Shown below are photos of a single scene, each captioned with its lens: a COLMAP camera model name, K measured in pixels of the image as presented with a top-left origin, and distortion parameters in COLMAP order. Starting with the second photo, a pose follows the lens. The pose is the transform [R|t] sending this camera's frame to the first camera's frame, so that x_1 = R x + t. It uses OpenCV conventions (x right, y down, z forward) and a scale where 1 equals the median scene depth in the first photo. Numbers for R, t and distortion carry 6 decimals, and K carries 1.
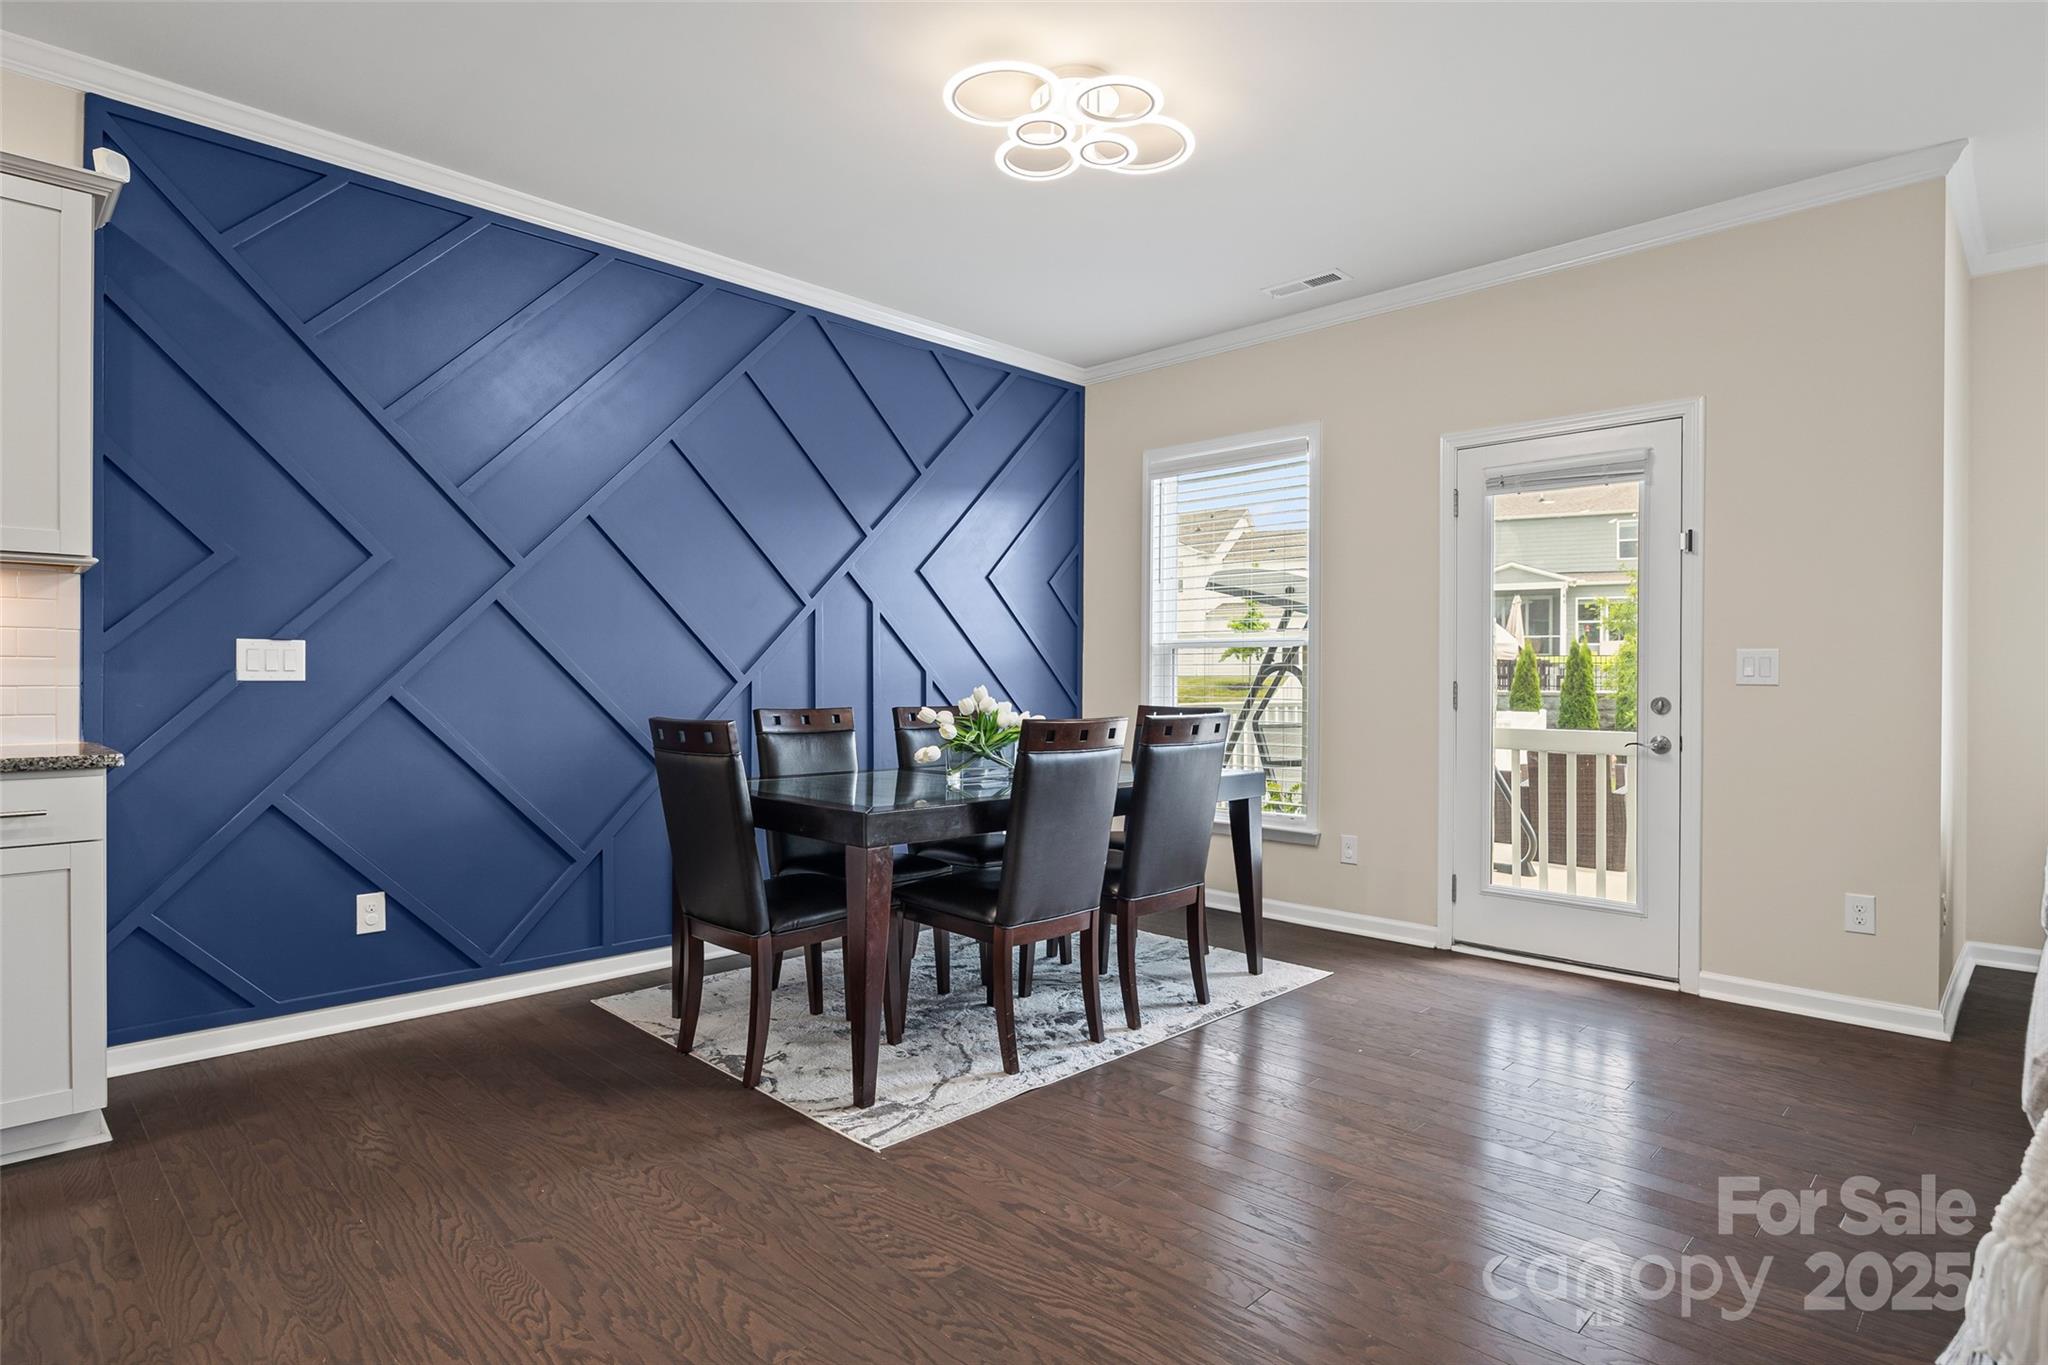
lens RADIAL K [[1071.4, 0, 1024.6], [0, 1071.4, 676.6], [0, 0, 1]] dist [0.001578, -0.001772]
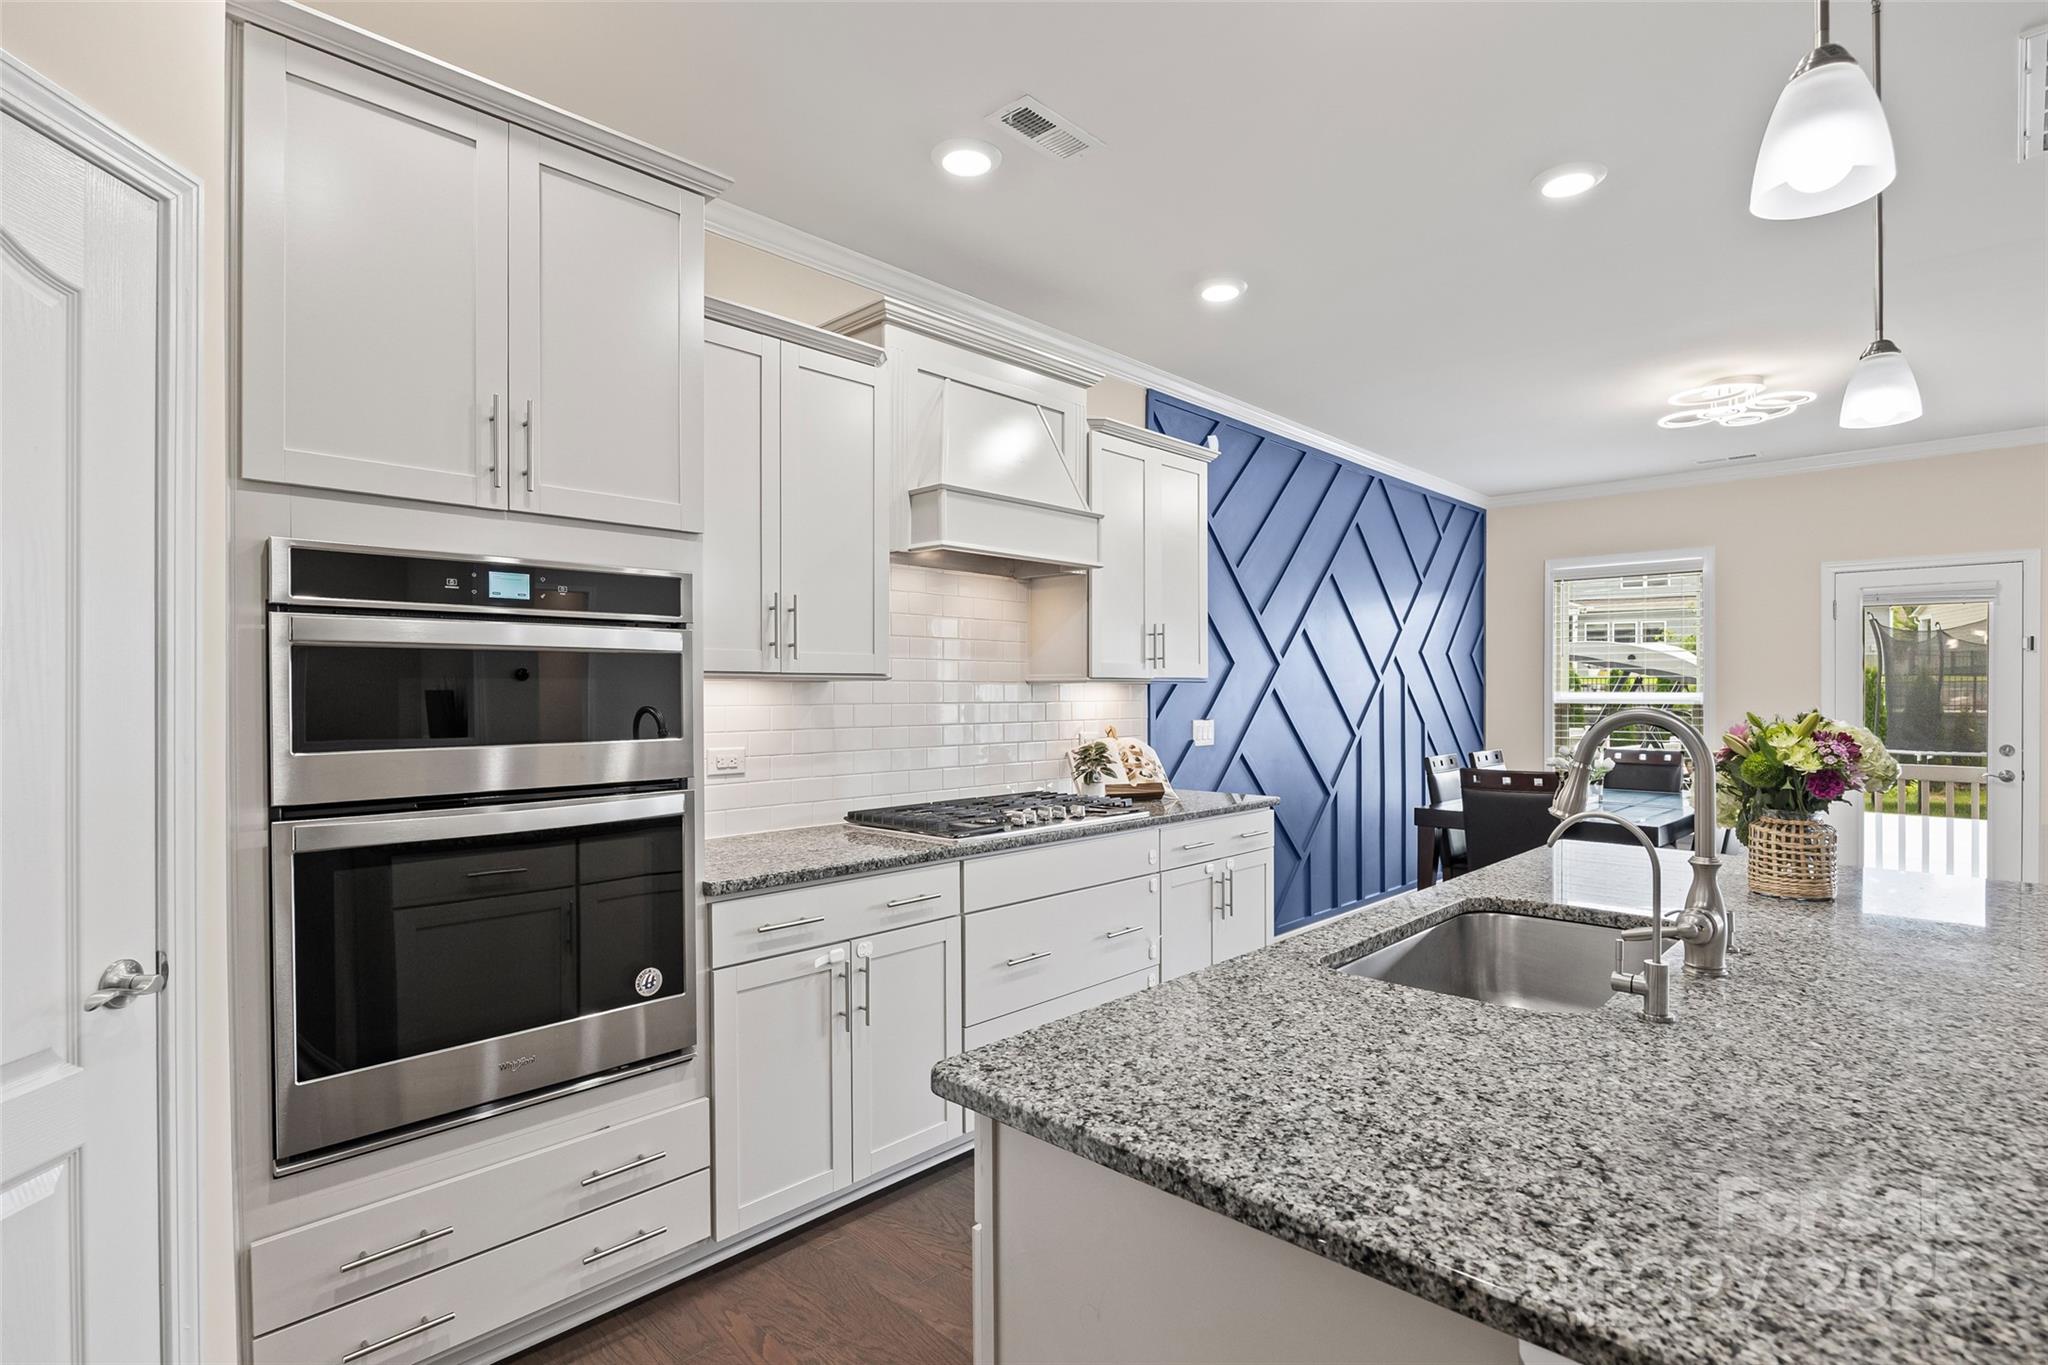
lens RADIAL K [[1000.2, 0, 1022.4], [0, 1000.2, 698.3], [0, 0, 1]] dist [-0.013669, 0.000828]
pose [[0.999970, -0.005593, 0.005337, -0.751086], [0.005561, 0.999966, 0.006075, -0.058297], [-0.005371, -0.006045, 0.999967, -0.365105]]
